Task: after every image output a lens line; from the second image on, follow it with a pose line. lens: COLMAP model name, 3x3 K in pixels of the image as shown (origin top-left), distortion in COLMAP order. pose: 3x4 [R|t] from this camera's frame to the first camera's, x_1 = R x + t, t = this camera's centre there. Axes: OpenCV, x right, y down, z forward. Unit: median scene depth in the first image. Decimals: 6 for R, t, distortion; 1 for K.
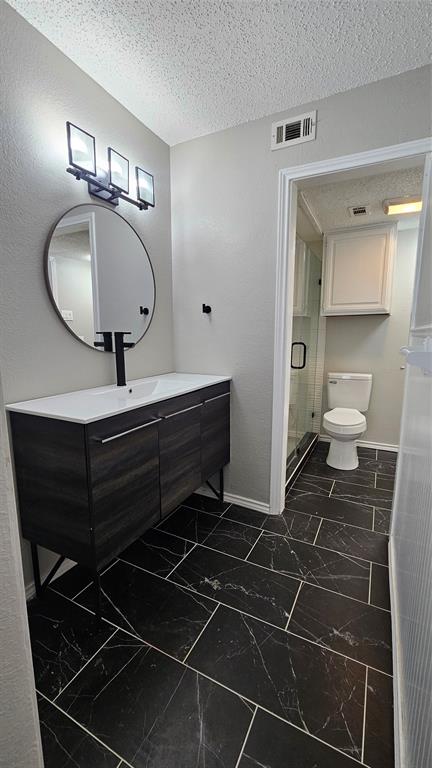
lens RADIAL K [[316.1, 0, 216.0], [0, 316.1, 384.0], [0, 0, 1]] dist [0.000165, 0.000193]
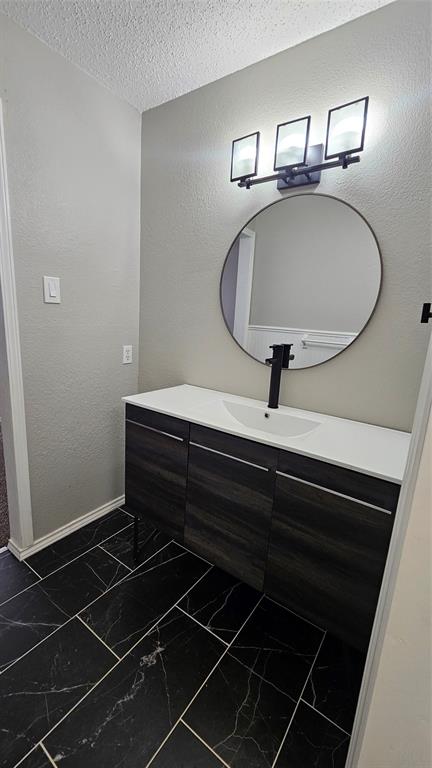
lens RADIAL K [[316.1, 0, 216.0], [0, 316.1, 384.0], [0, 0, 1]] dist [0.000165, 0.000193]
pose [[-0.129972, 0.193979, -0.972358, 0.612325], [-0.220801, 0.950388, 0.219110, -0.238694], [0.966620, 0.243175, -0.080694, 1.047362]]
